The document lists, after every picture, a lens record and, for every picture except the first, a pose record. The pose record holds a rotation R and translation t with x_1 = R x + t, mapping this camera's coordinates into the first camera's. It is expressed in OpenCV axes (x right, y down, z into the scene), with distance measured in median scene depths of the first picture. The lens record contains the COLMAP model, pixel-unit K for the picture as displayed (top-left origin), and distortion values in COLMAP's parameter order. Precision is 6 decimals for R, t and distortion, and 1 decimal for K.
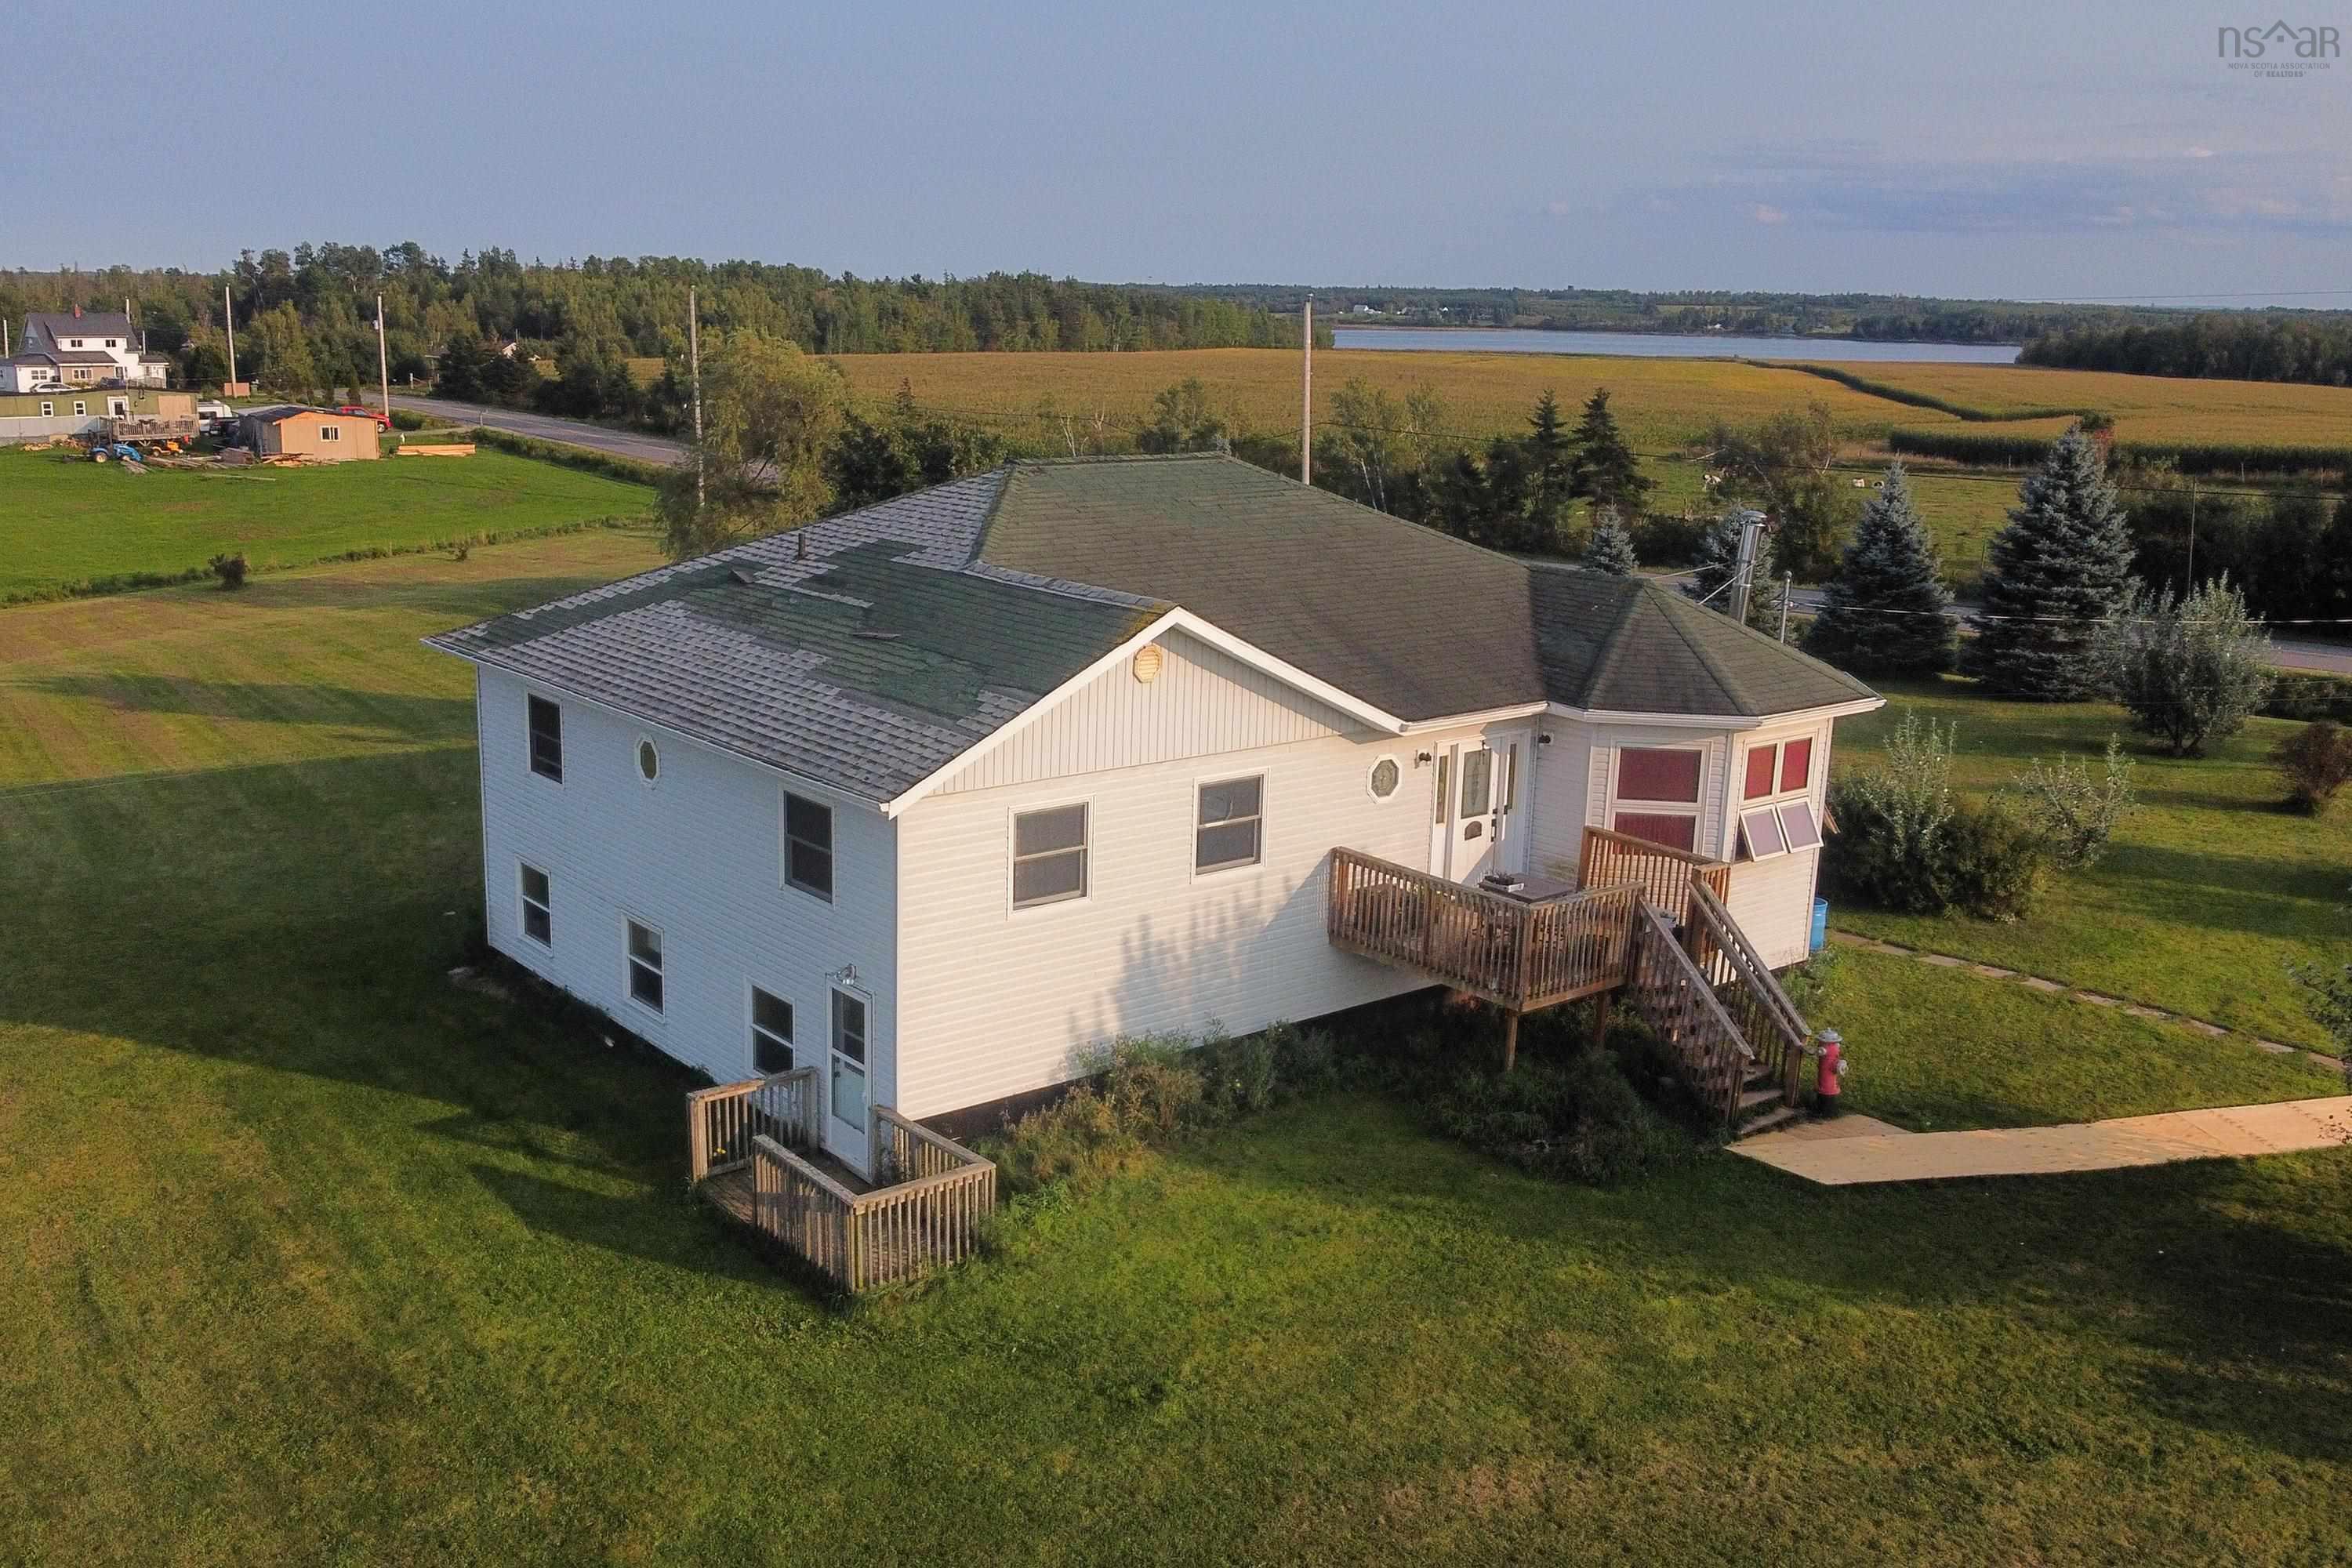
lens RADIAL K [[2109.6, 0, 1078.0], [0, 2109.6, 787.2], [0, 0, 1]] dist [-0.005535, -0.015256]
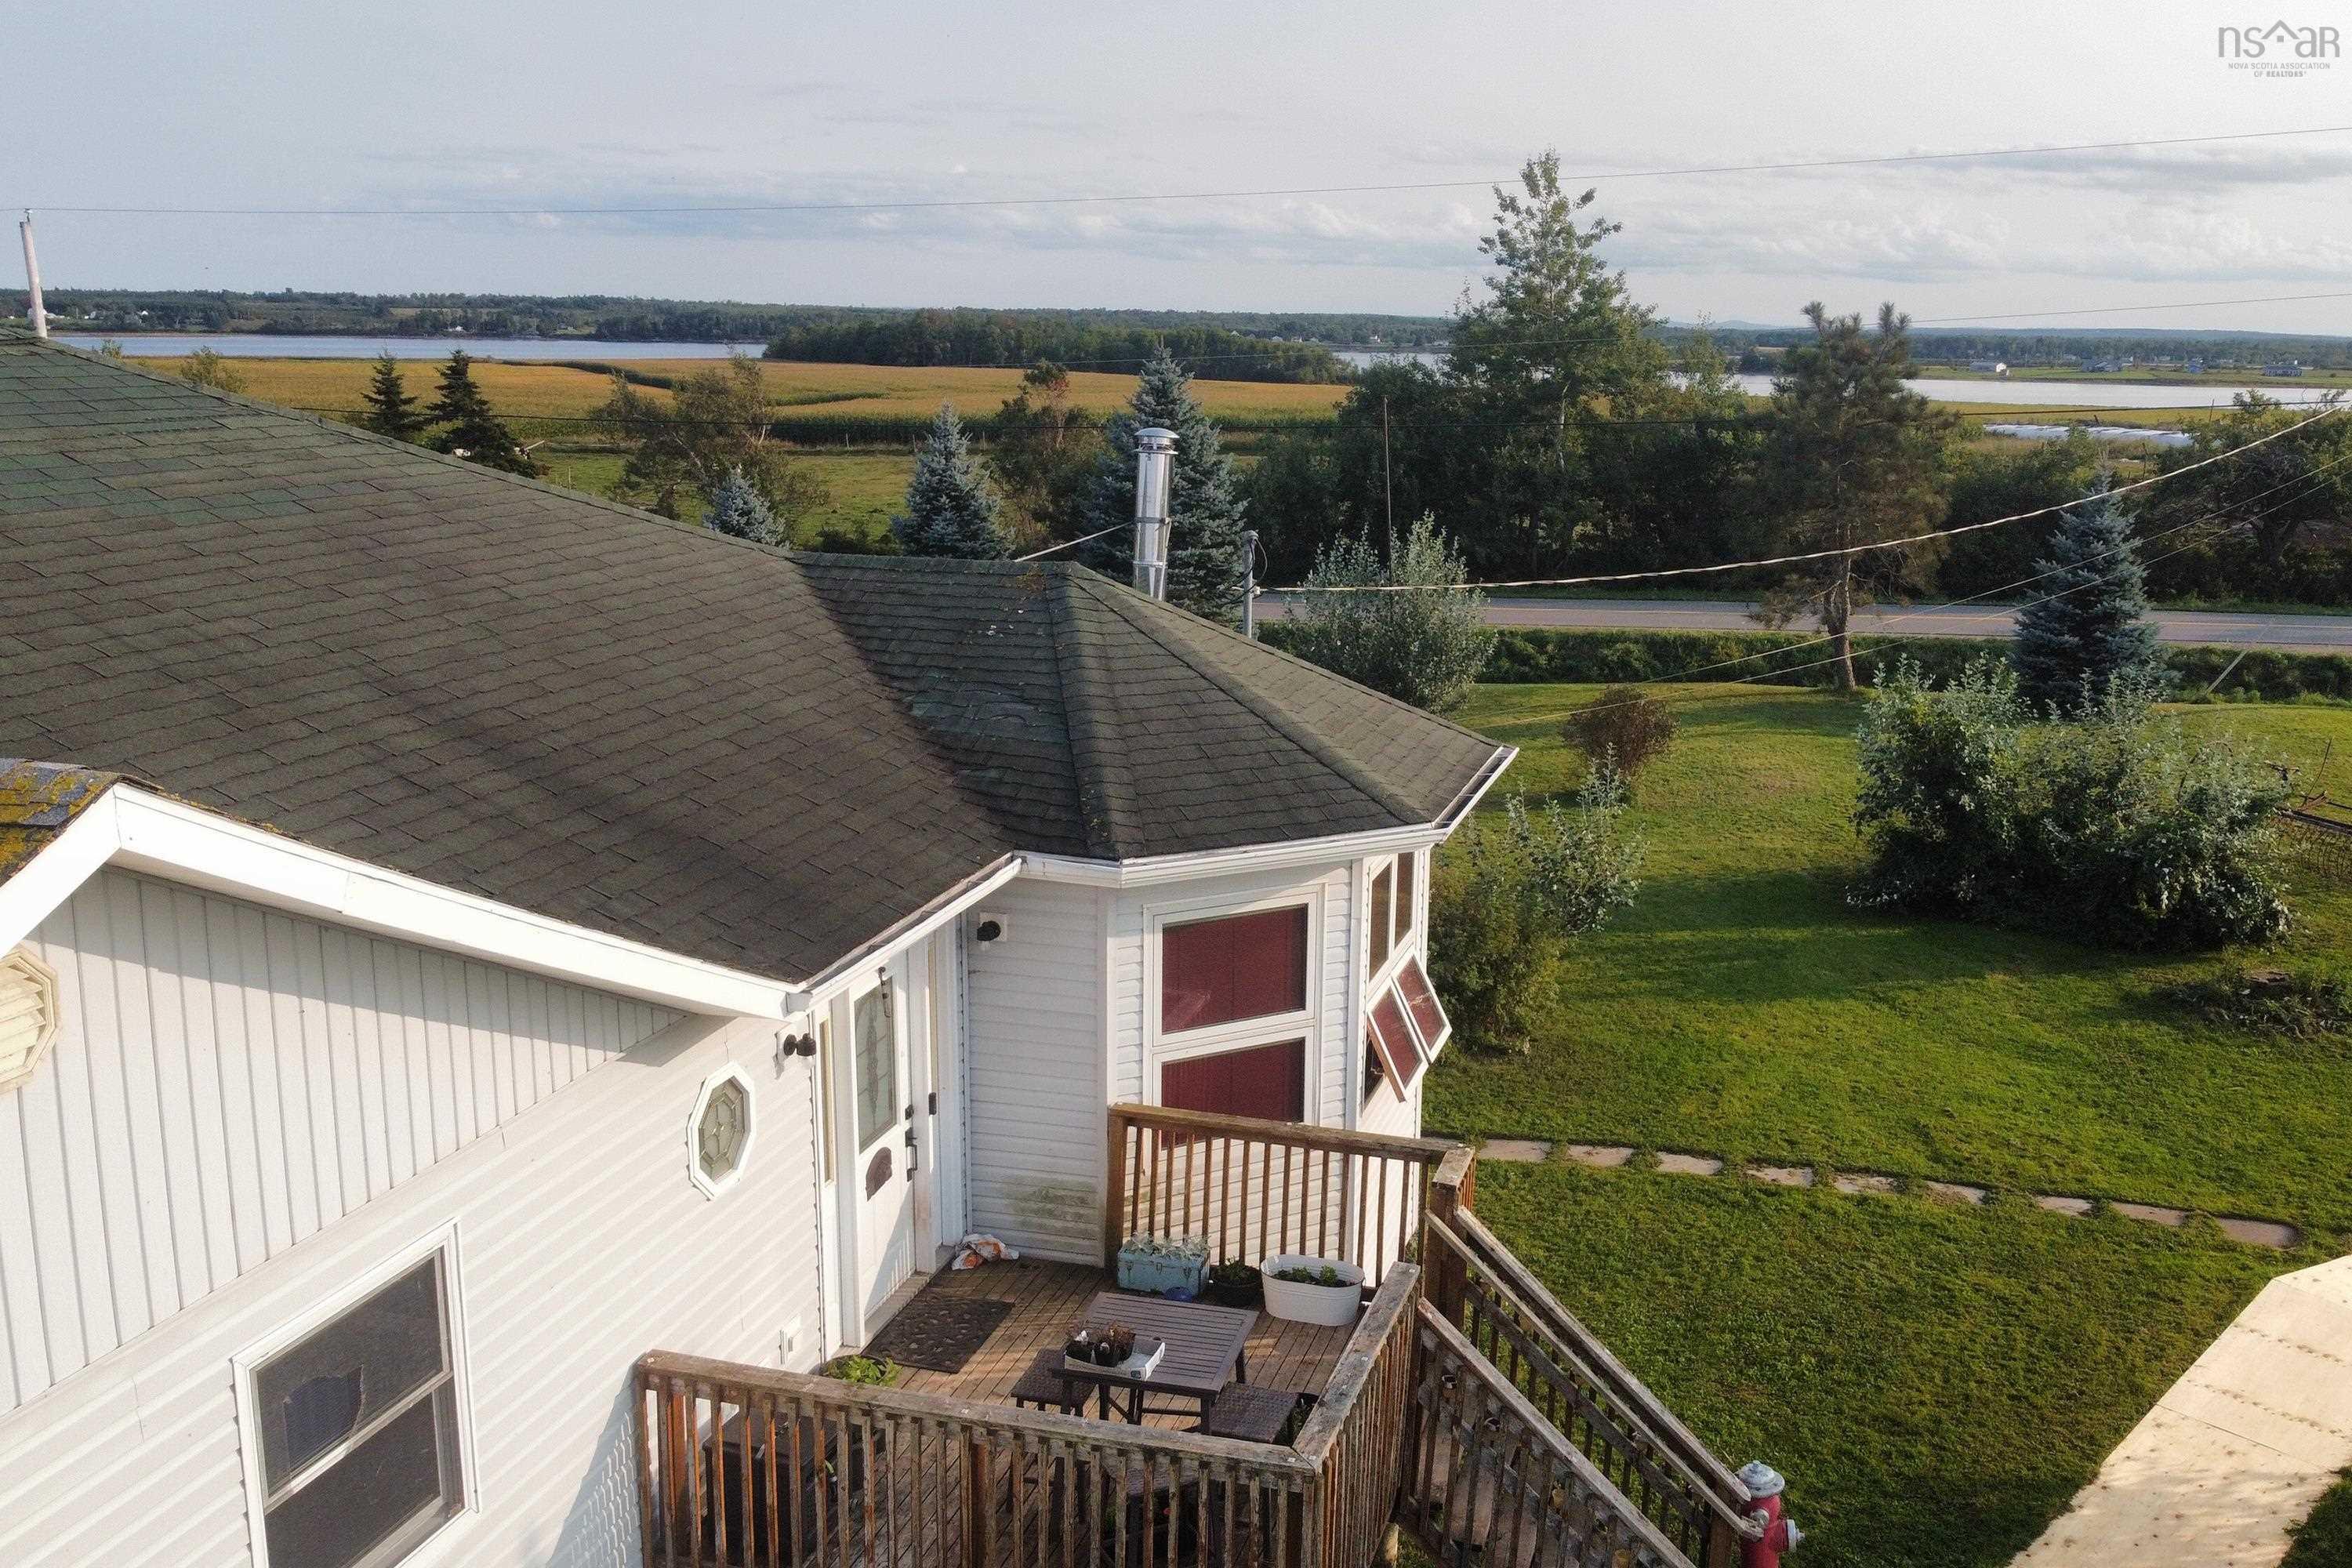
lens RADIAL K [[2103.8, 0, 1275.3], [0, 2103.8, 783.5], [0, 0, 1]] dist [-0.011467, -0.008753]
pose [[0.793154, -0.135101, 0.593847, 0.007135], [0.136851, 0.989685, 0.042374, -0.056651], [-0.593446, 0.047659, 0.803461, 0.529906]]
